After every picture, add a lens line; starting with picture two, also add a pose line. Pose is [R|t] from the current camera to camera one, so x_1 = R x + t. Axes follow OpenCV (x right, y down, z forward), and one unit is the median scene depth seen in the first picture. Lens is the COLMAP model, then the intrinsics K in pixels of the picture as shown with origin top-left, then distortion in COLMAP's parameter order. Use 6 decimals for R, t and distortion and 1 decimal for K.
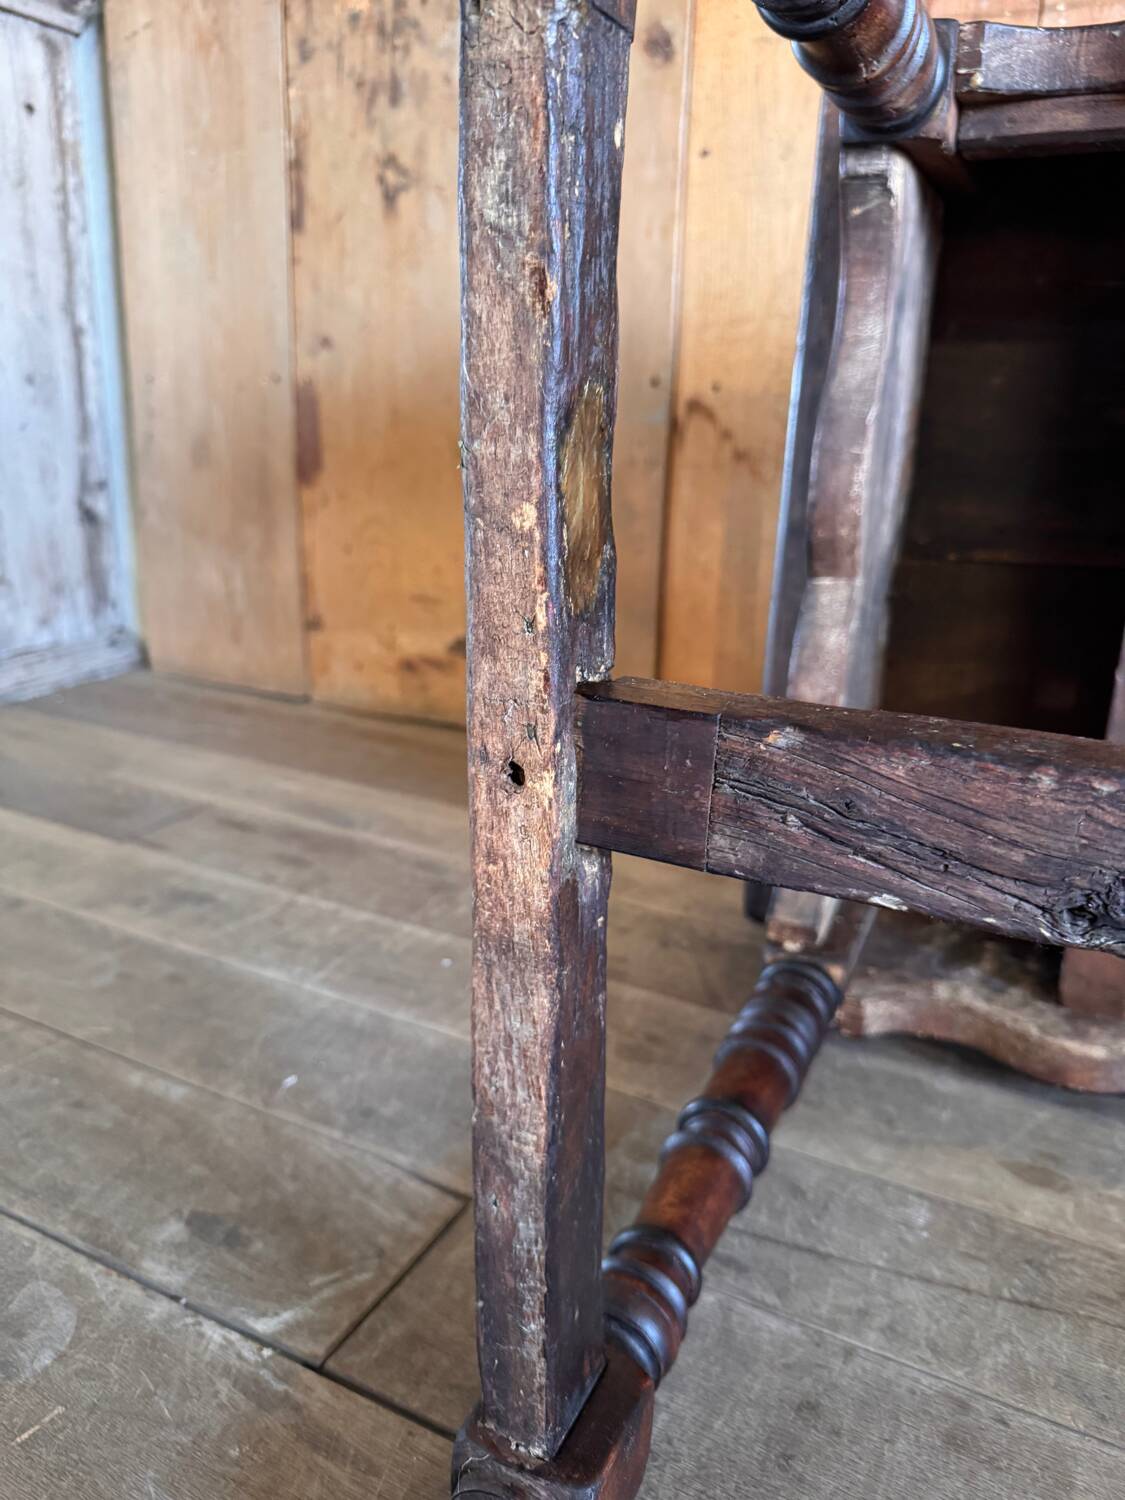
lens RADIAL K [[1089.6, 0, 563.8], [0, 1089.6, 756.1], [0, 0, 1]] dist [0.007077, -0.020602]
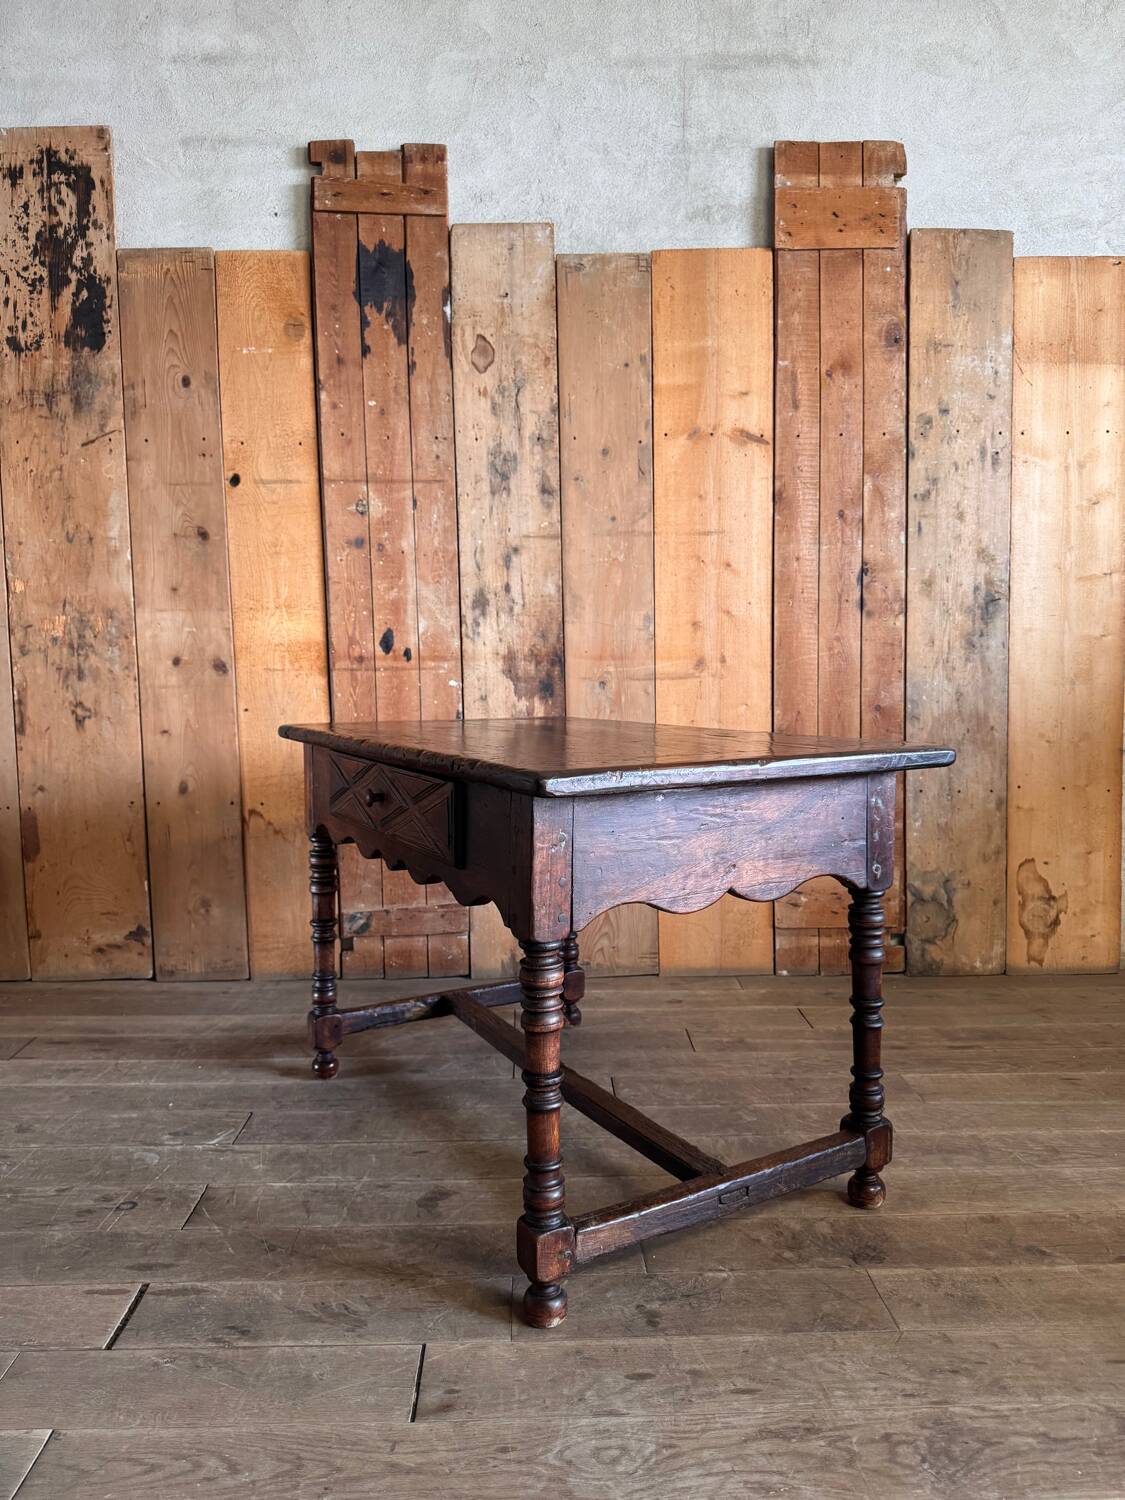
lens RADIAL K [[1071.3, 0, 565.3], [0, 1071.3, 750.5], [0, 0, 1]] dist [0.009244, -0.021599]
pose [[0.875774, -0.084047, 0.475348, -0.331620], [0.176807, 0.972145, -0.153859, 0.006195], [-0.449176, 0.218791, 0.866240, -1.150709]]
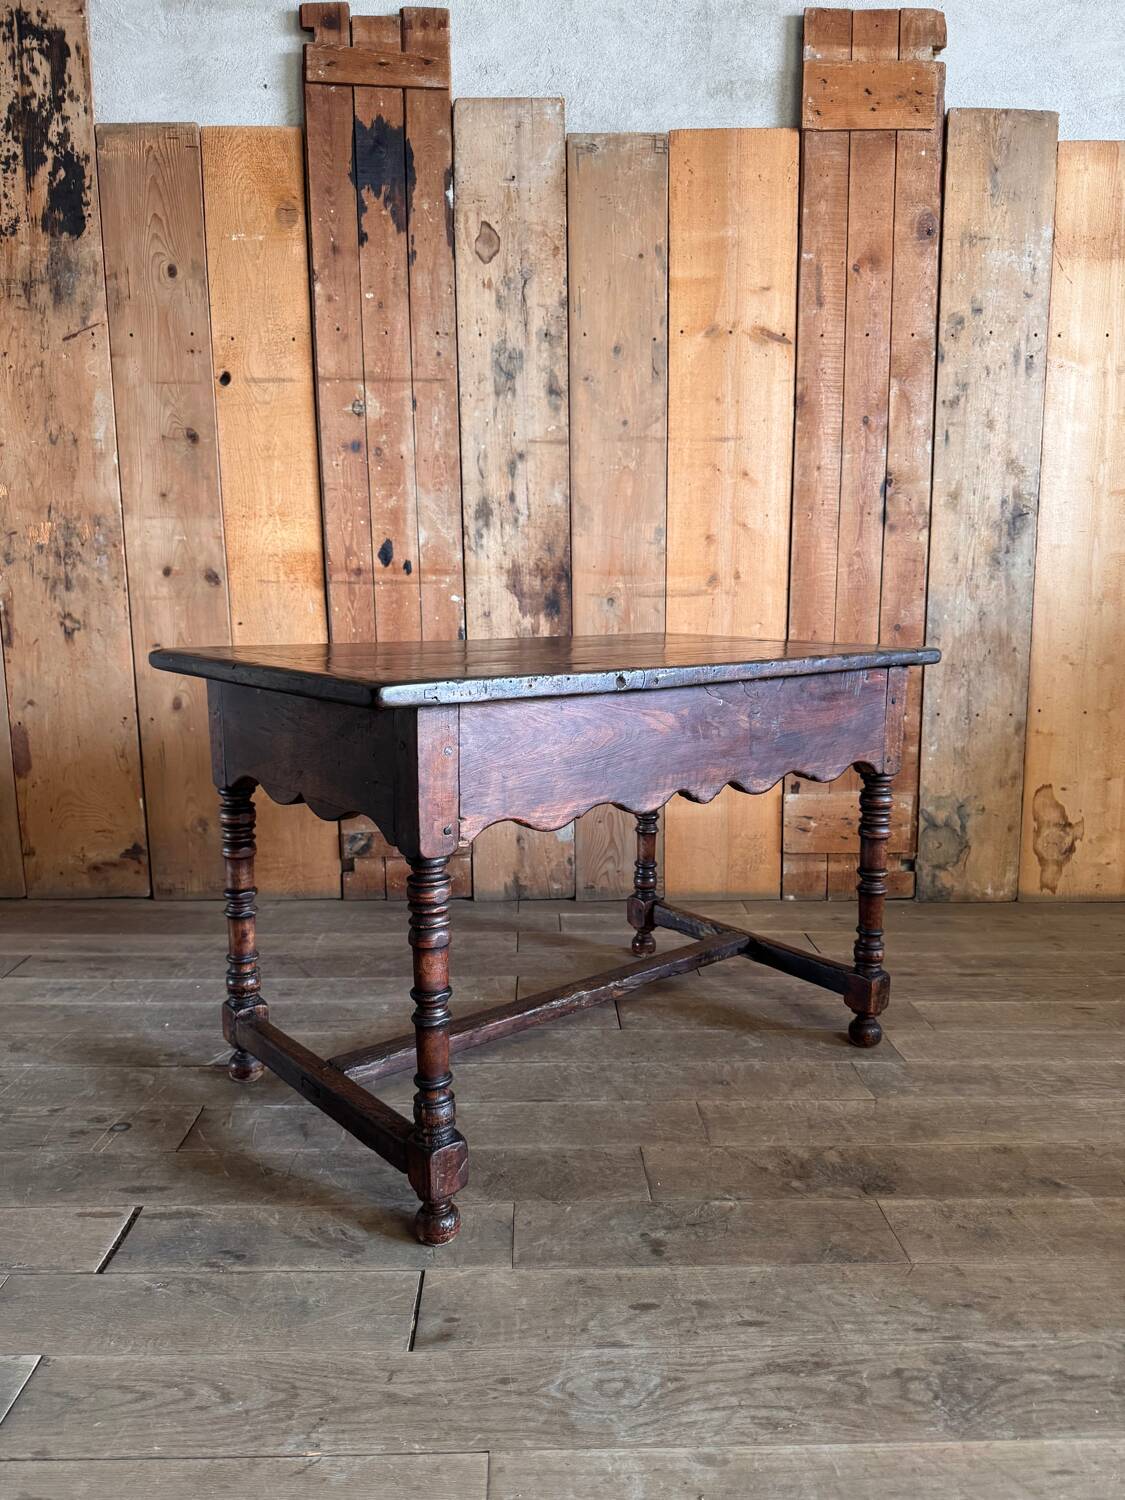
lens RADIAL K [[1071.3, 0, 565.2], [0, 1071.3, 757.8], [0, 0, 1]] dist [0.009244, -0.021599]
pose [[0.878248, -0.112406, 0.464807, -0.305952], [0.167161, 0.982826, -0.078170, 0.005638], [-0.448038, 0.146350, 0.881954, -1.091697]]
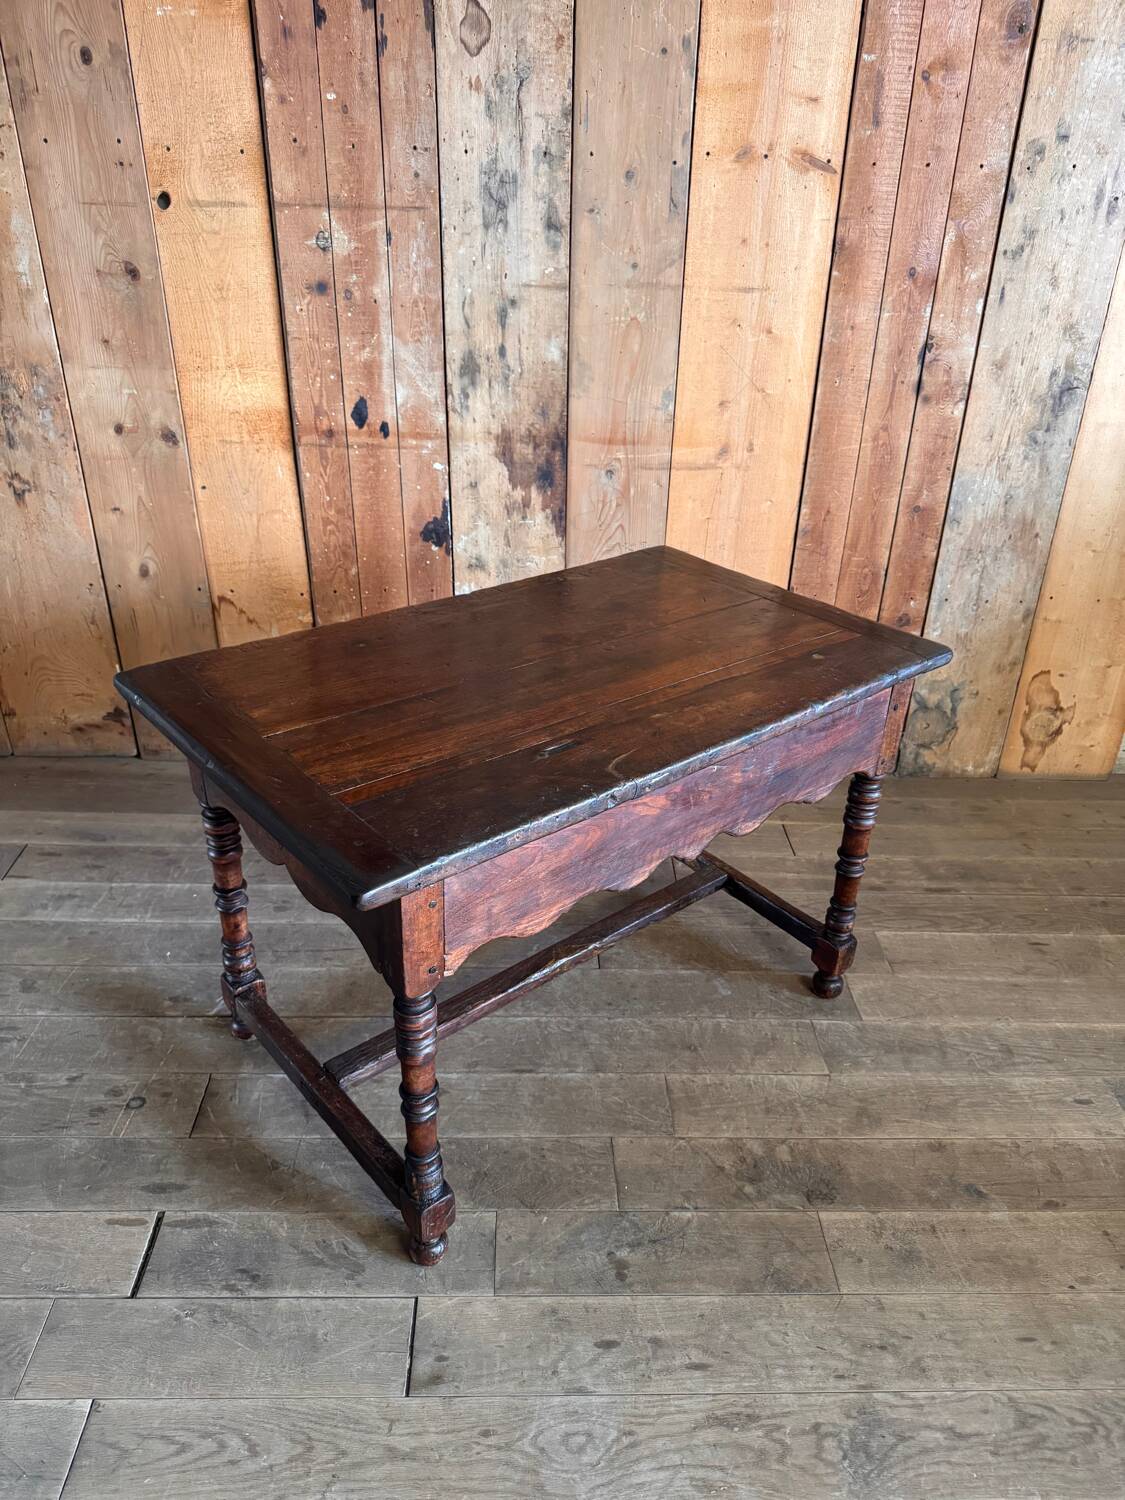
lens RADIAL K [[1071.3, 0, 564.0], [0, 1071.3, 757.0], [0, 0, 1]] dist [0.009244, -0.021599]
pose [[0.878598, -0.238747, 0.413600, -0.210590], [0.138112, 0.956086, 0.258506, -0.445747], [-0.457154, -0.170000, 0.872989, -1.057484]]
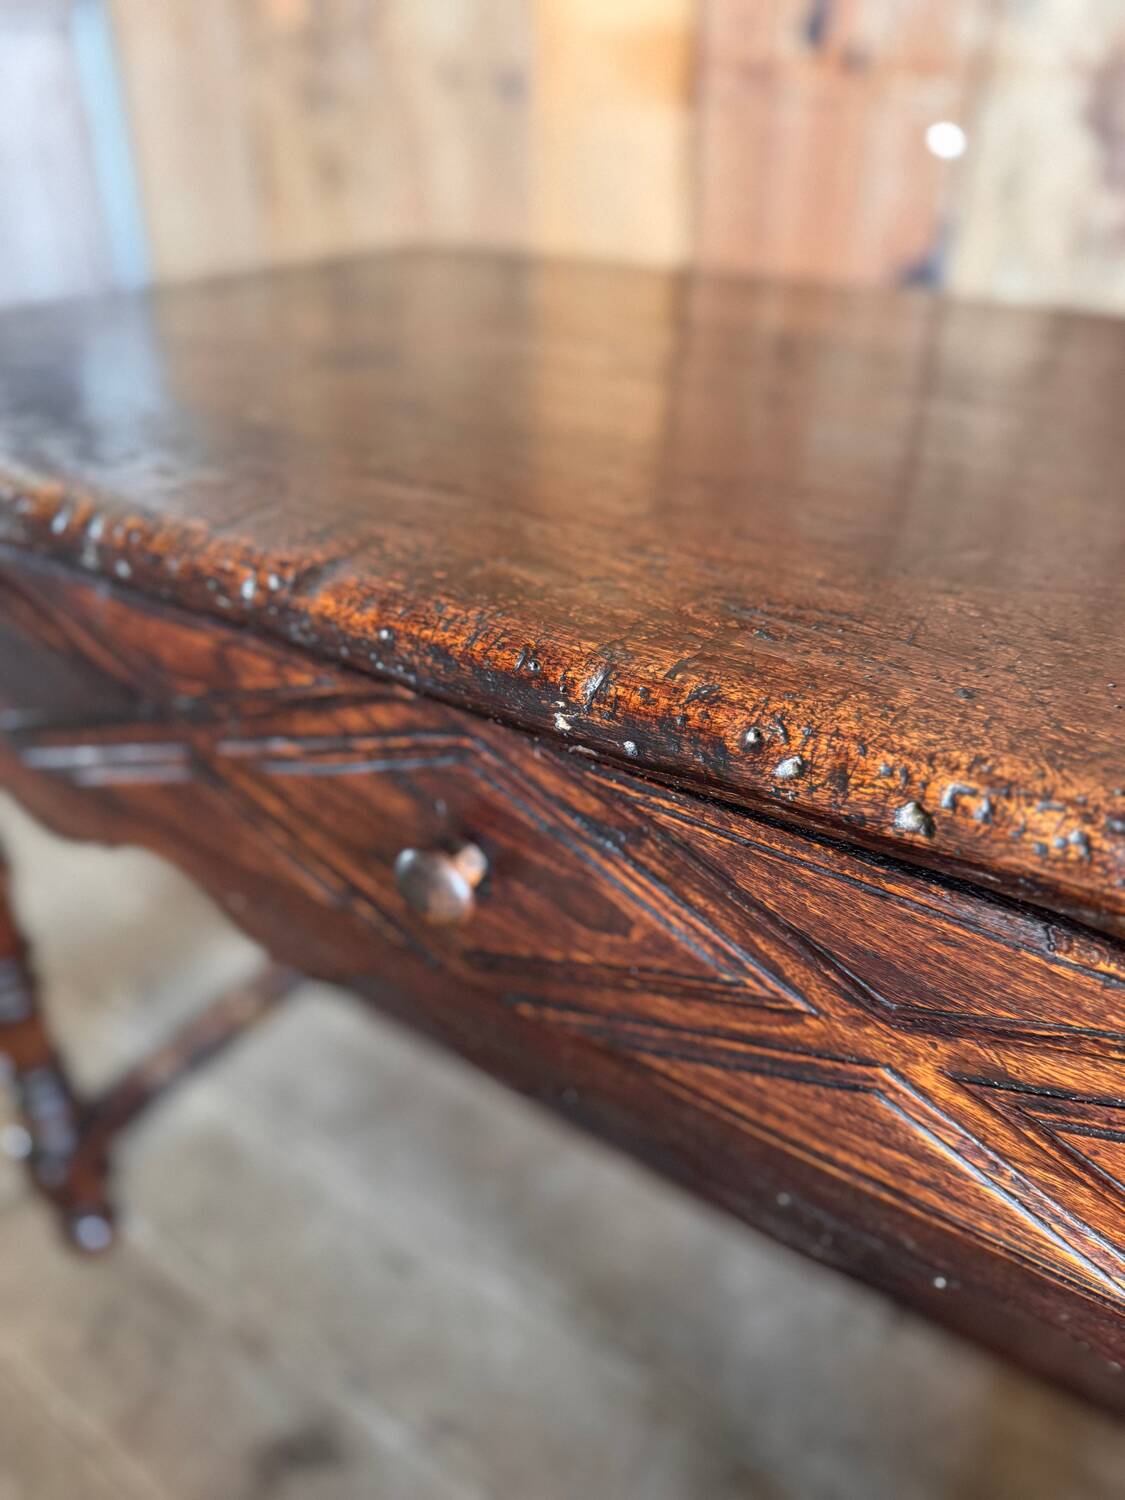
lens RADIAL K [[1089.6, 0, 568.0], [0, 1089.6, 762.5], [0, 0, 1]] dist [0.007077, -0.020602]
pose [[0.989583, 0.025914, -0.141610, 0.312224], [0.014493, 0.960735, 0.277090, -0.230584], [0.143231, -0.276256, 0.950351, -0.333002]]
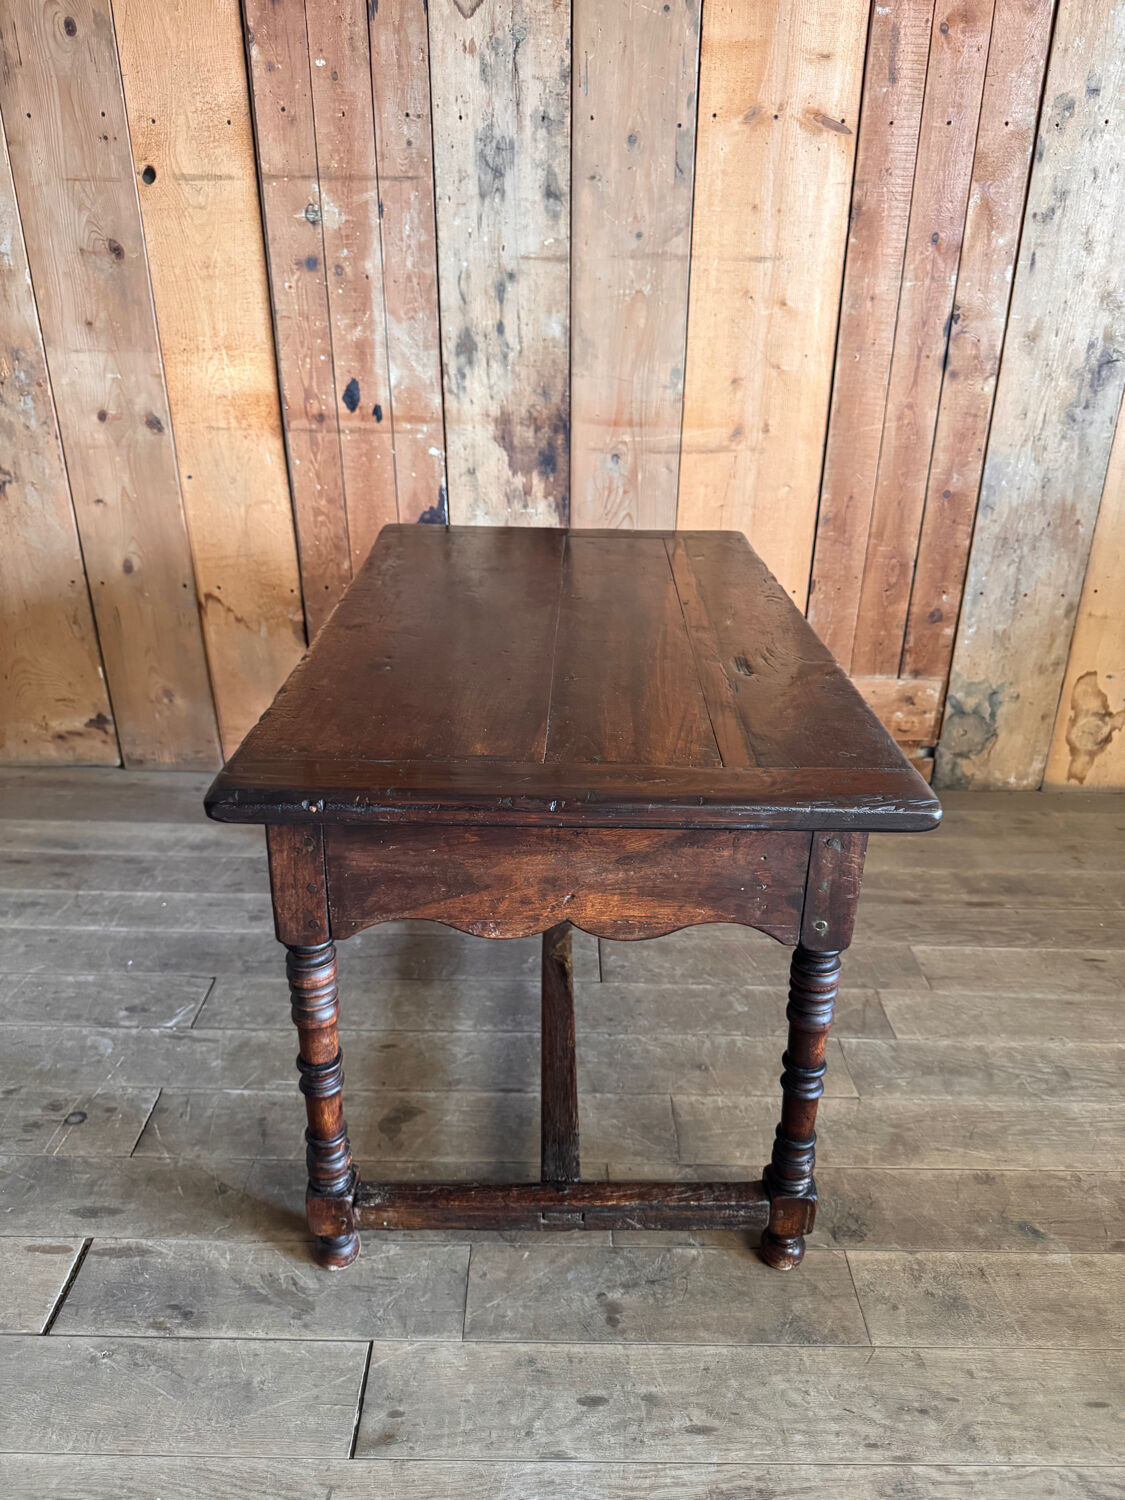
lens RADIAL K [[1071.3, 0, 562.3], [0, 1071.3, 755.1], [0, 0, 1]] dist [0.009244, -0.021599]
pose [[0.892368, -0.212891, 0.397940, -0.134438], [0.146359, 0.970607, 0.191053, -0.303101], [-0.426917, -0.112247, 0.897297, -0.977810]]
